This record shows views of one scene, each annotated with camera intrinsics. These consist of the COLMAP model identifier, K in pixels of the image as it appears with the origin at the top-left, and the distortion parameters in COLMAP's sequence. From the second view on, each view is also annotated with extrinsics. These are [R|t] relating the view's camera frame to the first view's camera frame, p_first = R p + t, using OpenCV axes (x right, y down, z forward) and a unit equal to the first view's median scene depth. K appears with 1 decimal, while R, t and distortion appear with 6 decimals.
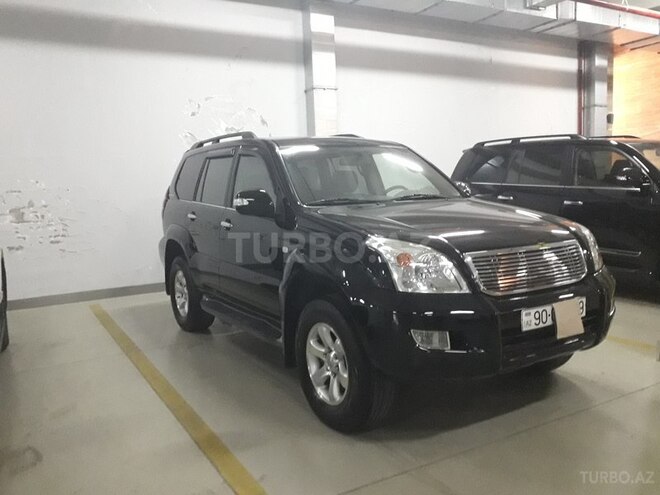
lens RADIAL K [[560.2, 0, 318.0], [0, 560.2, 245.9], [0, 0, 1]] dist [0.107415, -0.137945]
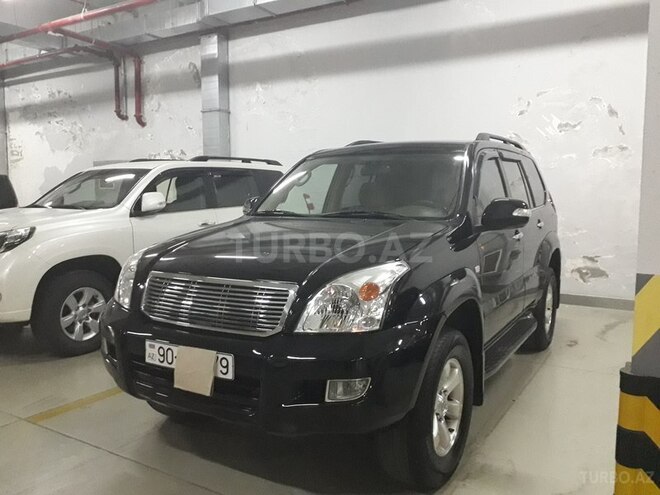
lens RADIAL K [[560.2, 0, 318.0], [0, 560.2, 245.9], [0, 0, 1]] dist [0.107415, -0.137945]
pose [[0.469119, 0.118794, -0.875109, 0.693920], [-0.111886, 0.990922, 0.074536, -0.076138], [0.876019, 0.062946, 0.478152, 0.424043]]
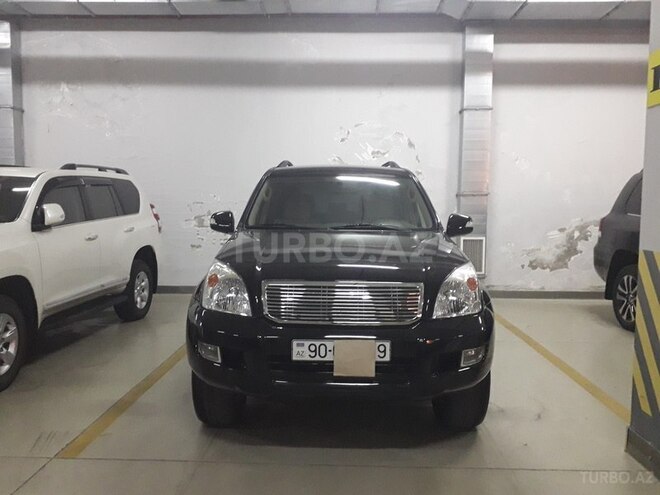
lens RADIAL K [[560.2, 0, 318.0], [0, 560.2, 245.9], [0, 0, 1]] dist [0.107415, -0.137945]
pose [[0.849187, 0.083775, -0.521405, 0.498716], [-0.096138, 0.995362, 0.003351, -0.036954], [0.519268, 0.047282, 0.853303, 0.065916]]
